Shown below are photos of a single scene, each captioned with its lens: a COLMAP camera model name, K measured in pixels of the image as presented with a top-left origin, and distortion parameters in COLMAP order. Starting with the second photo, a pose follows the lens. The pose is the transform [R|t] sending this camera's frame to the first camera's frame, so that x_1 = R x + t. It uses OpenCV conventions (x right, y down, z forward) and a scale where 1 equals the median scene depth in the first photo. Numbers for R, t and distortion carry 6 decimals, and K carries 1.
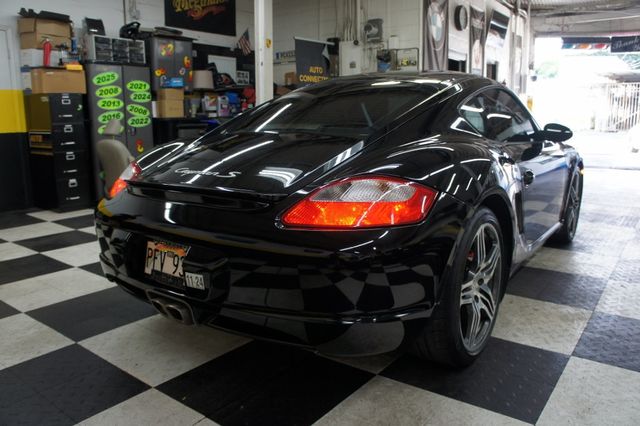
lens RADIAL K [[500.7, 0, 319.6], [0, 500.7, 213.2], [0, 0, 1]] dist [-0.172495, 0.115365]
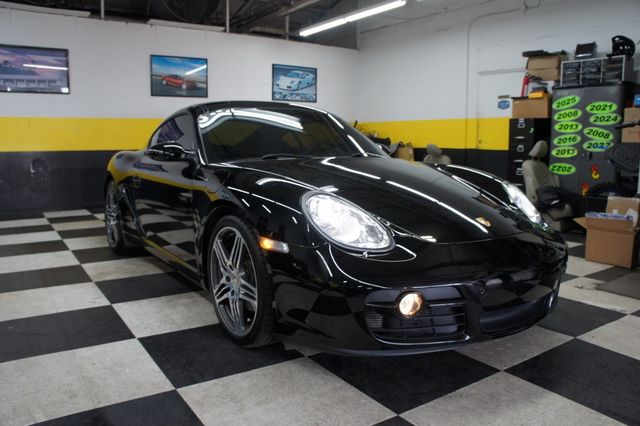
lens RADIAL K [[500.7, 0, 320.3], [0, 500.7, 213.4], [0, 0, 1]] dist [-0.172495, 0.115365]
pose [[-0.323160, 0.139863, -0.935952, 0.699884], [-0.179875, 0.961911, 0.205848, -0.164241], [0.929093, 0.234876, -0.285693, 0.840113]]
